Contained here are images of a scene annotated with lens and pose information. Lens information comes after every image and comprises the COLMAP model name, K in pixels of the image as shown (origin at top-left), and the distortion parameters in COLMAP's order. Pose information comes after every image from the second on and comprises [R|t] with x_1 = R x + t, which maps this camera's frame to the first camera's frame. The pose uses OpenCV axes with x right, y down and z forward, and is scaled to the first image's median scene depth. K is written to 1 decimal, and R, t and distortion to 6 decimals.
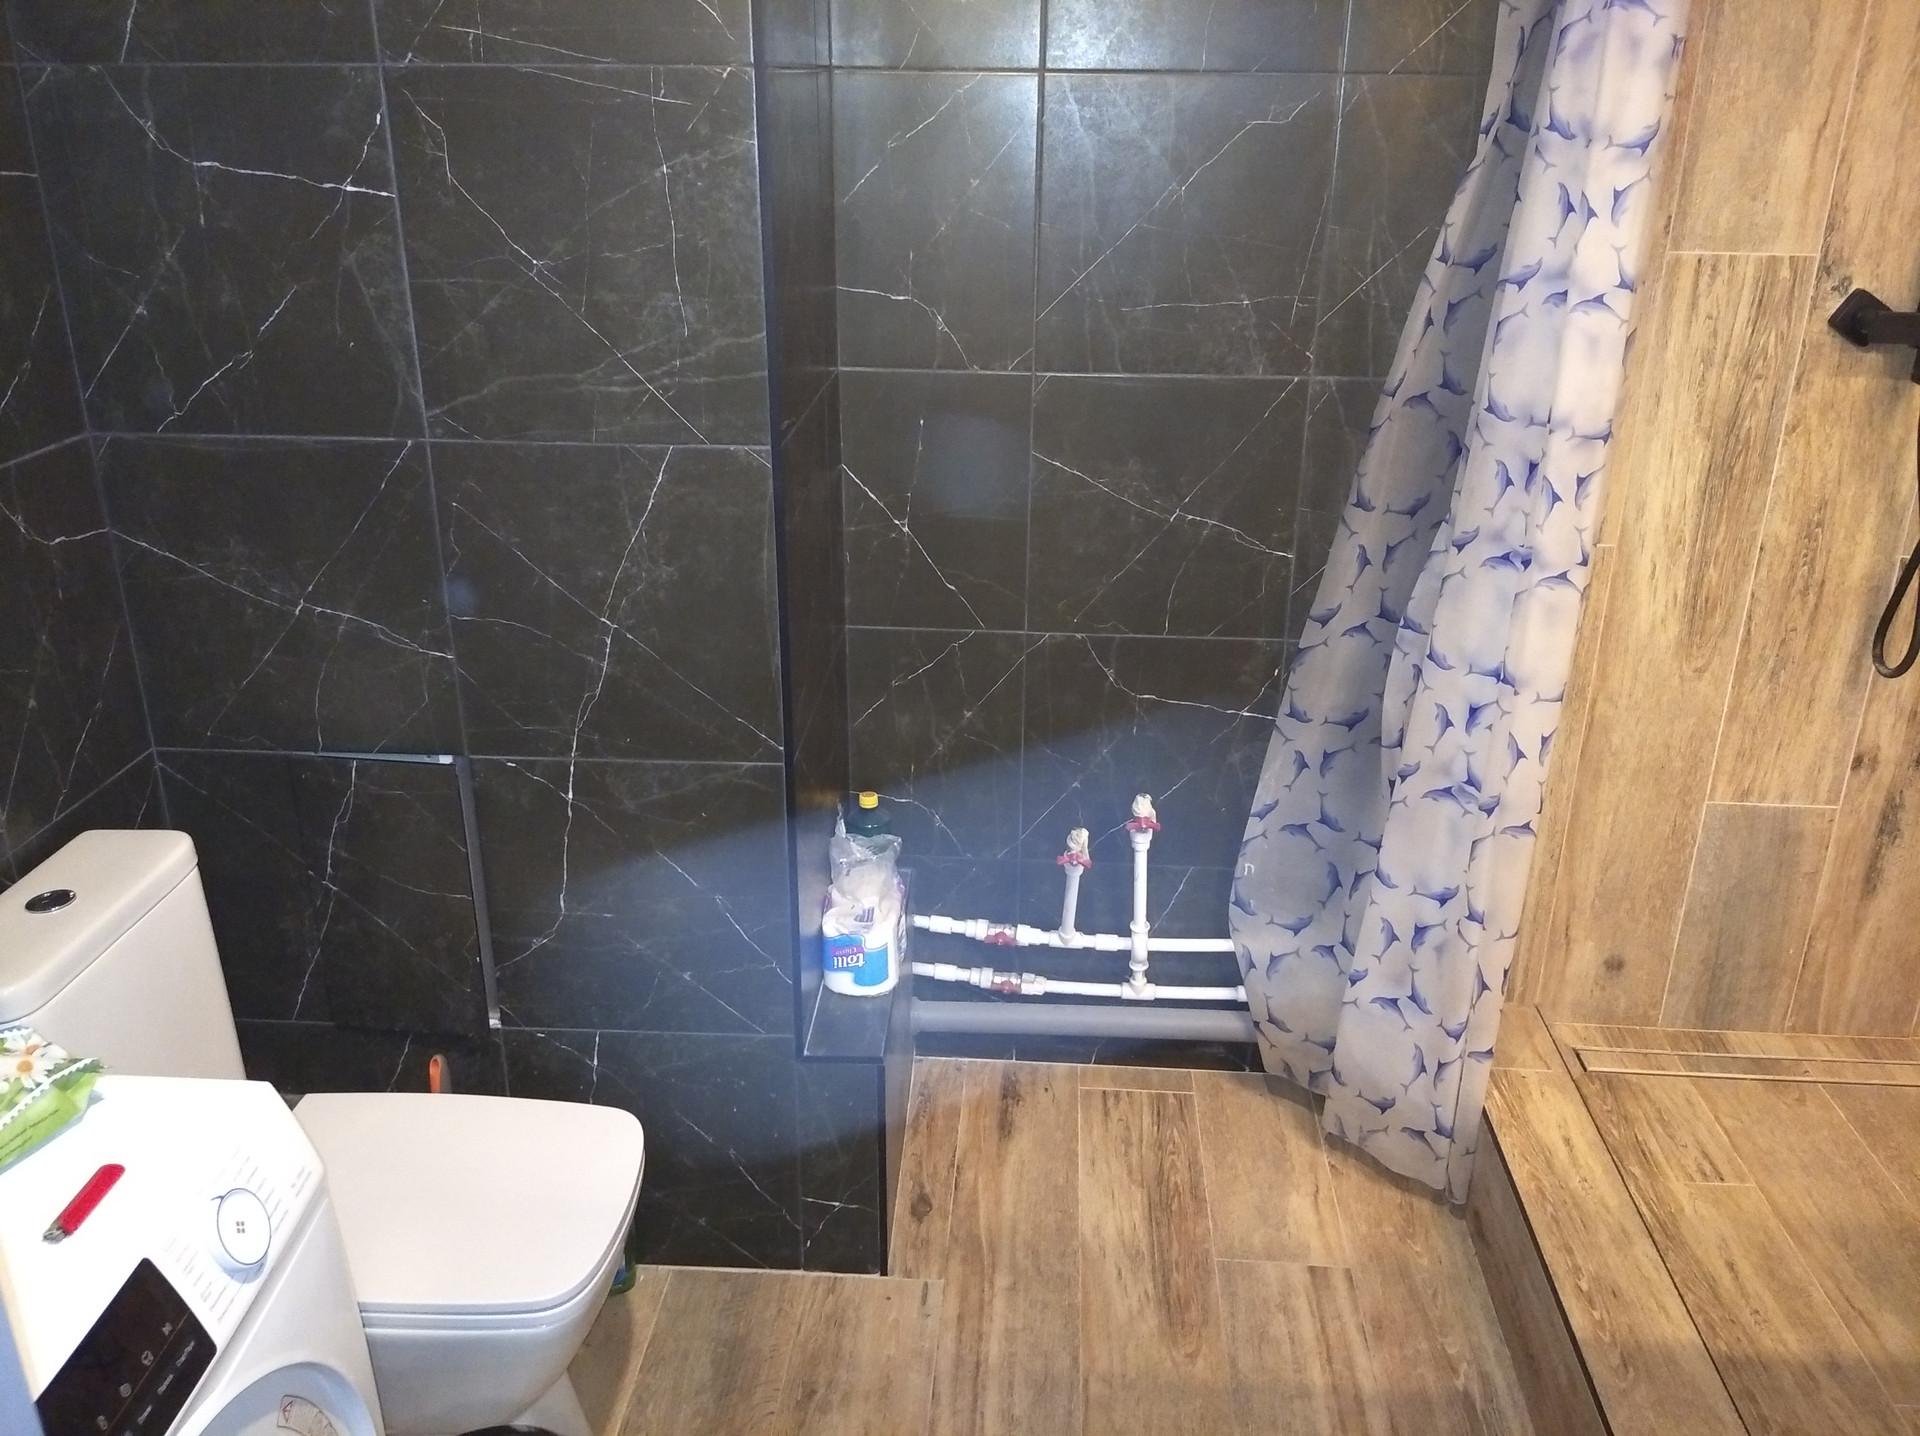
lens RADIAL K [[1582.8, 0, 968.7], [0, 1582.8, 714.9], [0, 0, 1]] dist [0.074139, -0.106659]
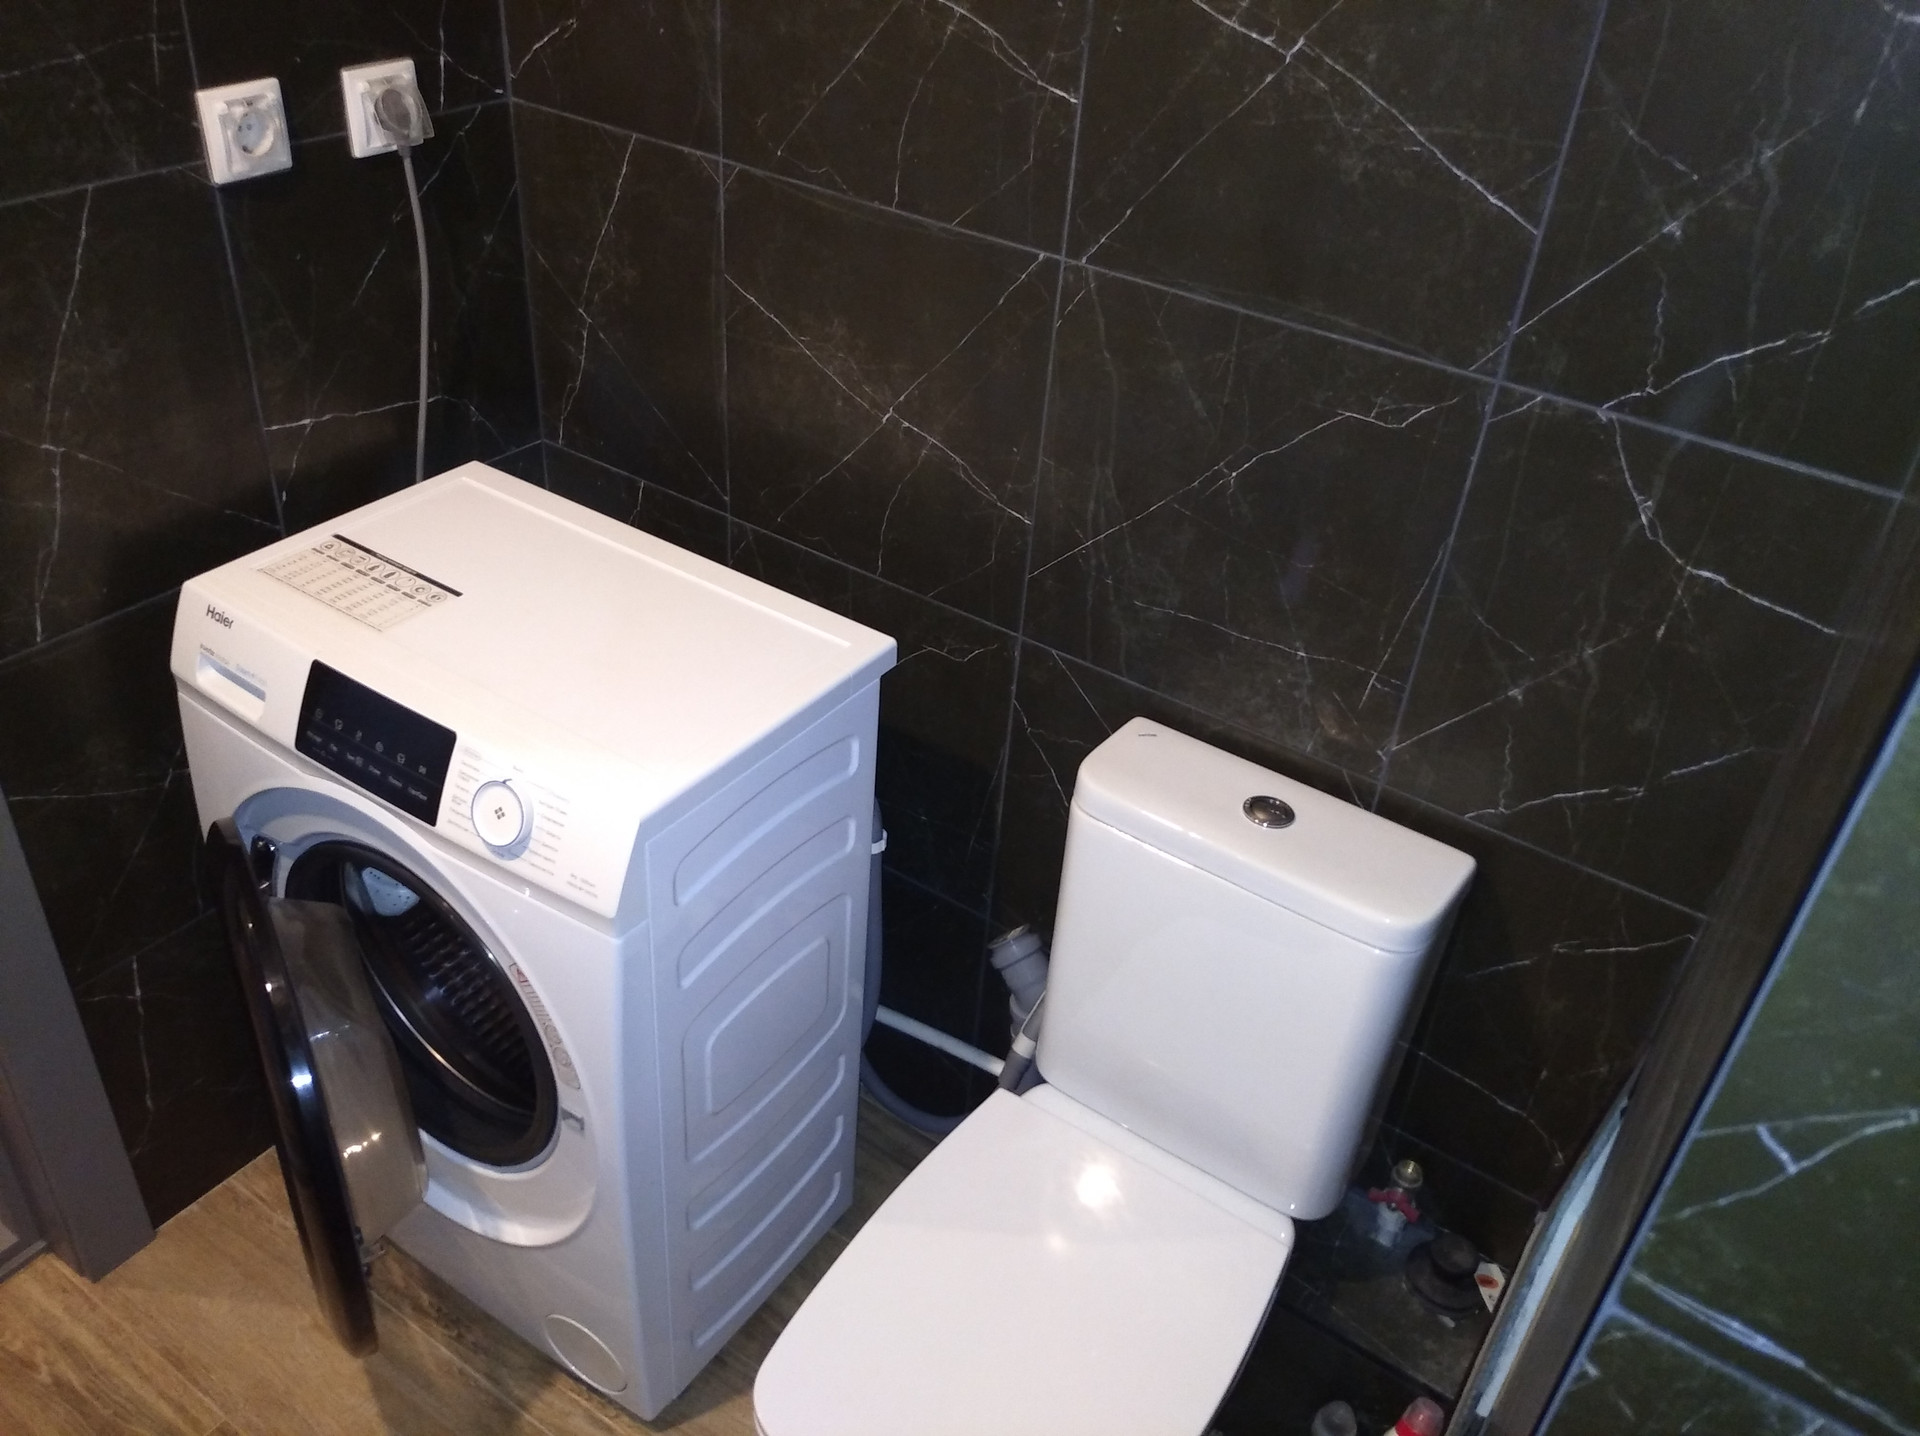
lens RADIAL K [[1582.8, 0, 955.5], [0, 1582.8, 723.5], [0, 0, 1]] dist [0.074139, -0.106659]
pose [[-0.510469, 0.456431, -0.728761, 0.106948], [-0.391007, 0.631607, 0.669467, -0.359088], [0.765856, 0.626693, -0.143948, 0.802421]]
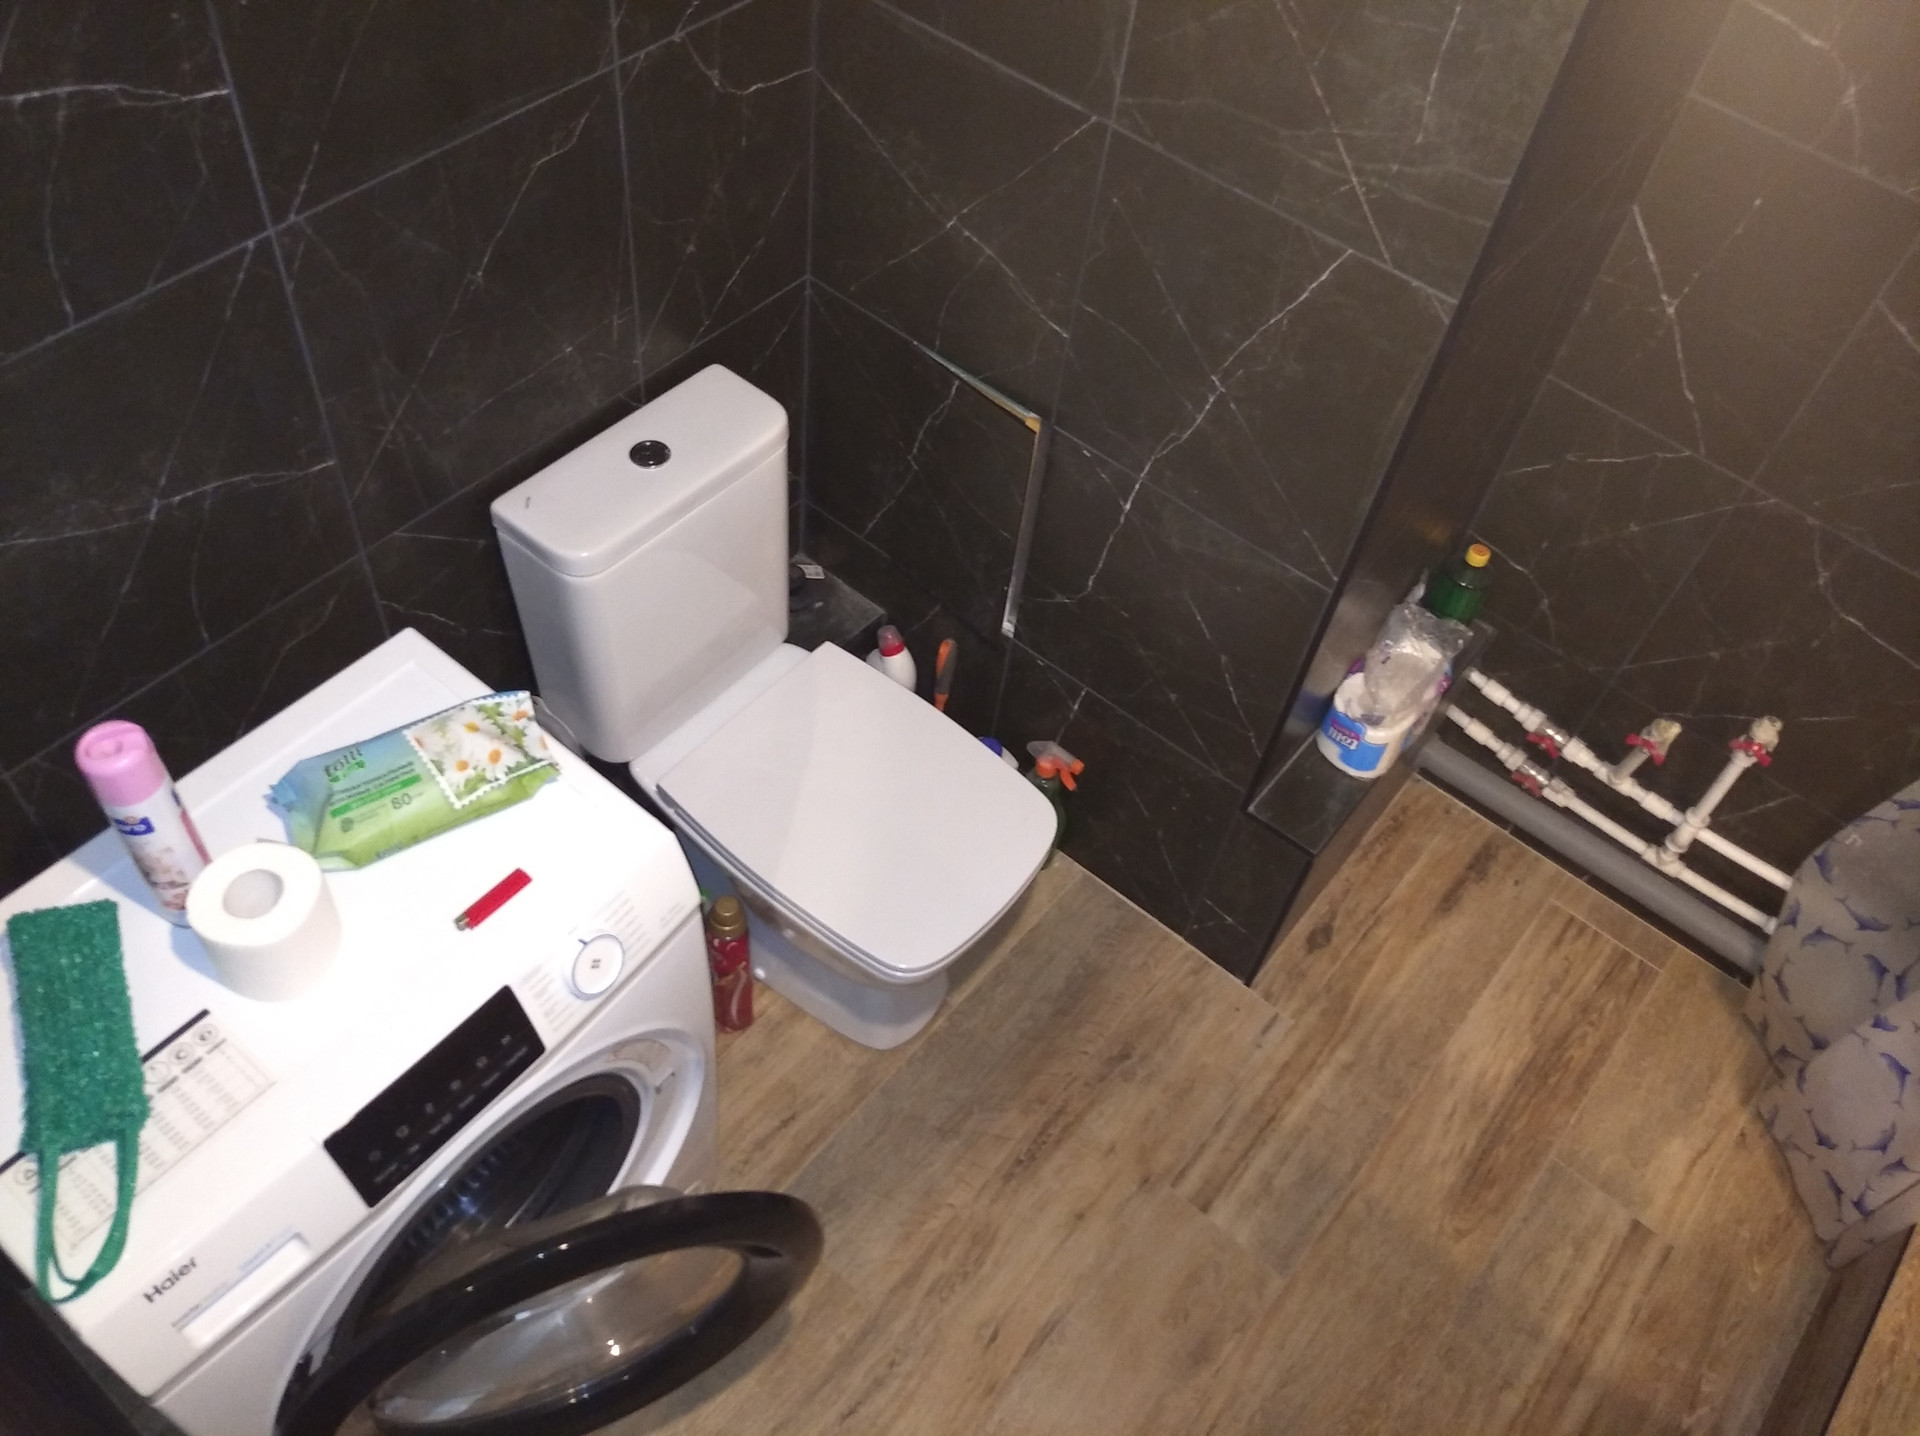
lens RADIAL K [[1582.8, 0, 960.8], [0, 1582.8, 723.3], [0, 0, 1]] dist [0.074139, -0.106659]
pose [[0.806789, 0.510984, -0.296625, 0.019869], [-0.308476, 0.792475, 0.526142, -0.318324], [0.503918, -0.332984, 0.796987, 0.139319]]
